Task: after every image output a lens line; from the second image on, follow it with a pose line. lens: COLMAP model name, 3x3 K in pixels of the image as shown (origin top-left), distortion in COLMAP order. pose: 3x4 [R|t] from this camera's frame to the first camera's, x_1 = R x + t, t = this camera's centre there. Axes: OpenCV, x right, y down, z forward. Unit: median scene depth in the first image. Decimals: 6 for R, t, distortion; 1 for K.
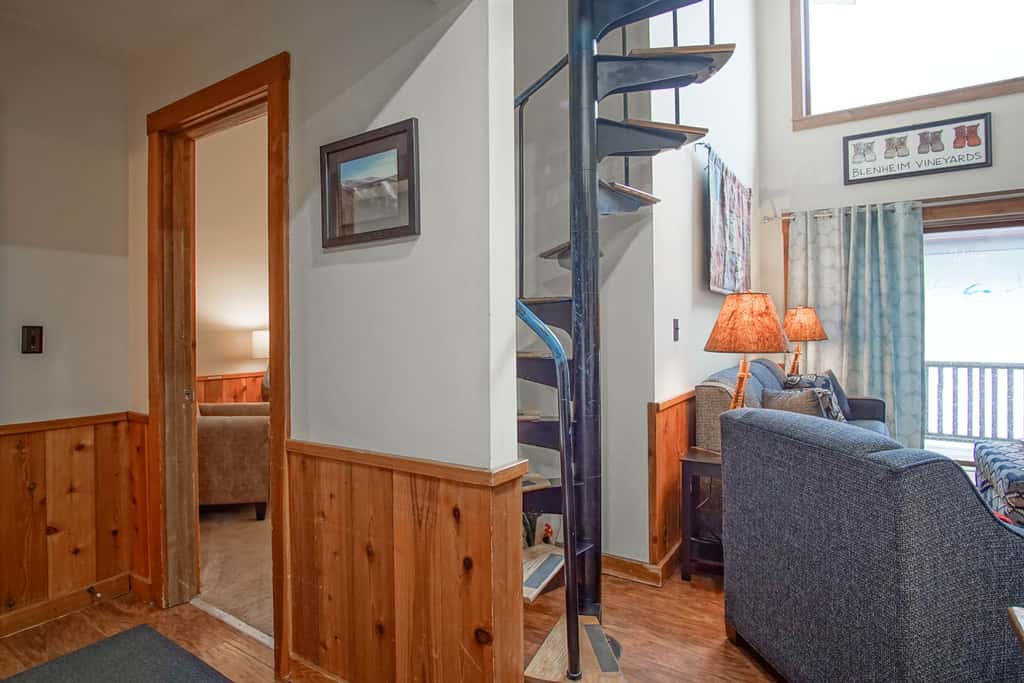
lens RADIAL K [[549.2, 0, 507.3], [0, 549.2, 333.1], [0, 0, 1]] dist [-0.036105, 0.011103]
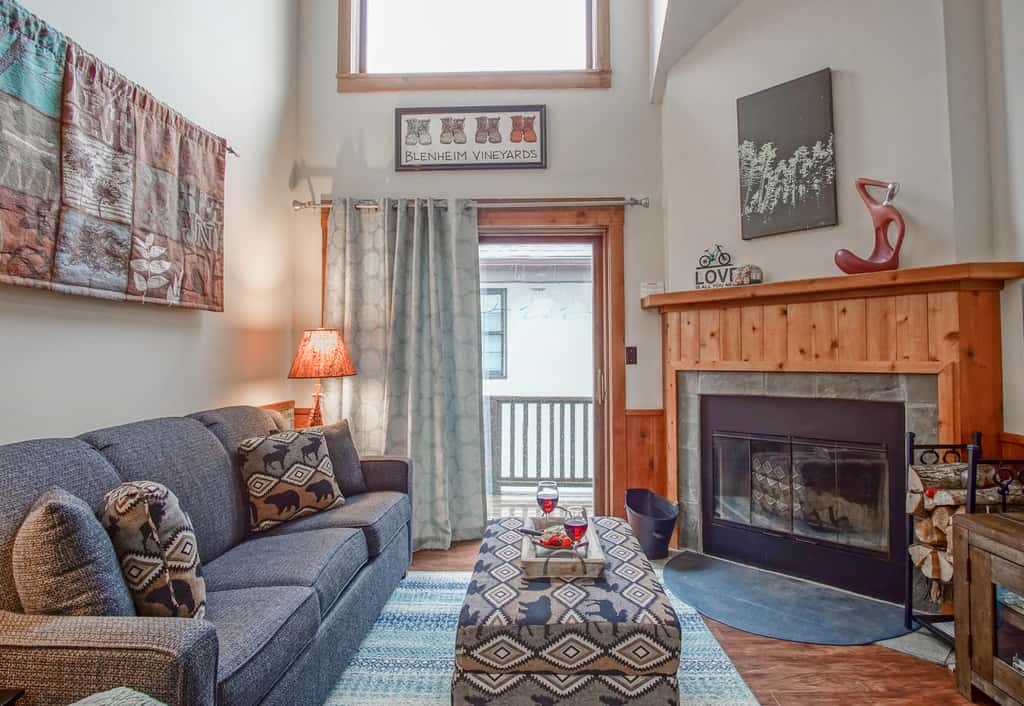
lens RADIAL K [[574.0, 0, 520.1], [0, 574.0, 341.6], [0, 0, 1]] dist [-0.031214, 0.008404]
pose [[0.854376, 0.021595, 0.519206, 0.388551], [-0.003673, 0.999362, -0.035522, -0.006336], [-0.519642, 0.028442, 0.853911, 0.248958]]
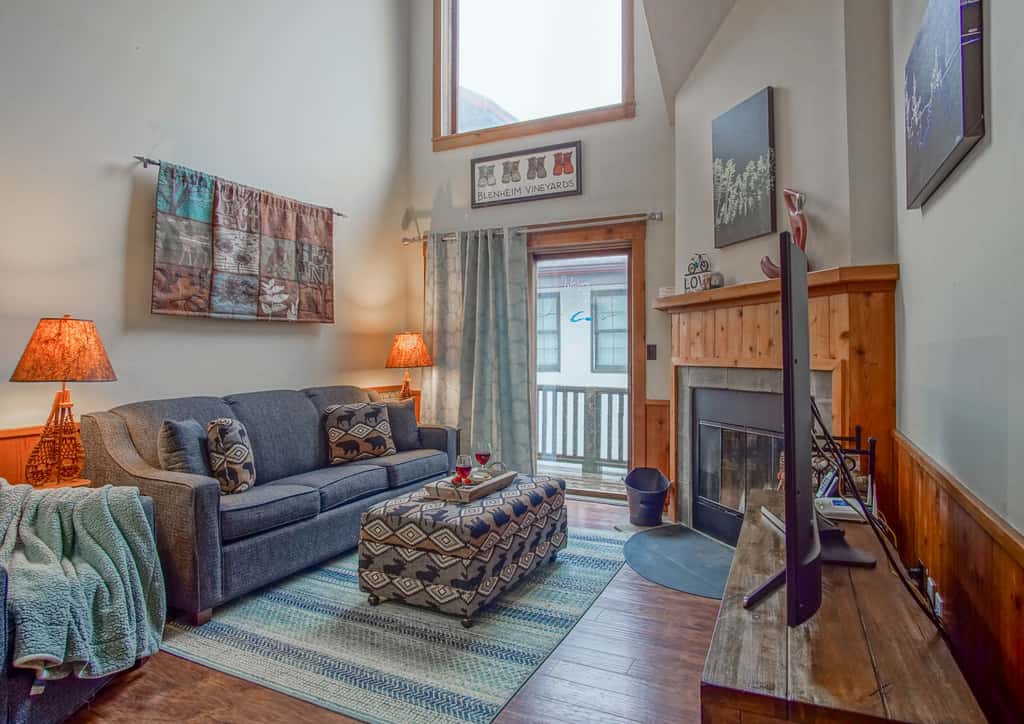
lens RADIAL K [[580.6, 0, 532.8], [0, 580.6, 352.7], [0, 0, 1]] dist [-0.031545, 0.000905]
pose [[0.990924, 0.009251, 0.134106, 0.640964], [-0.008662, 0.999950, -0.004981, -0.009221], [-0.134145, 0.003774, 0.990955, -0.054003]]
